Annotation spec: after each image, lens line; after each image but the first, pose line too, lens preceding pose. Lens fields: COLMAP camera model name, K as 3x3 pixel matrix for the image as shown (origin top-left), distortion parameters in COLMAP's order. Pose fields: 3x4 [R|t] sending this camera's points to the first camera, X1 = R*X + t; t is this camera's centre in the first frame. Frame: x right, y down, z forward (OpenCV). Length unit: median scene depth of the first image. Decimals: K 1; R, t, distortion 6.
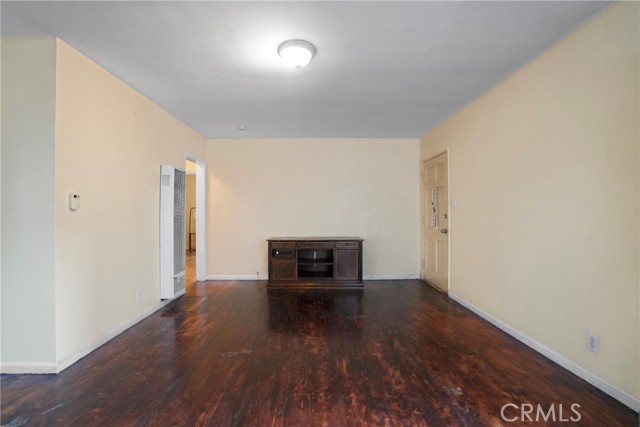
lens RADIAL K [[291.1, 0, 316.9], [0, 291.1, 208.1], [0, 0, 1]] dist [-0.070270, 0.027476]
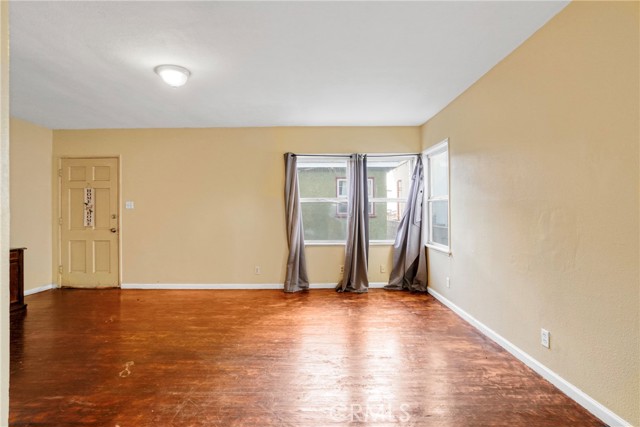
lens RADIAL K [[304.7, 0, 307.7], [0, 304.7, 213.3], [0, 0, 1]] dist [-0.000539, 0.000085]
pose [[0.054106, 0.000412, 0.998535, -1.218918], [-0.013344, 0.999911, 0.000310, 0.010029], [-0.998446, -0.013341, 0.054107, 0.389546]]
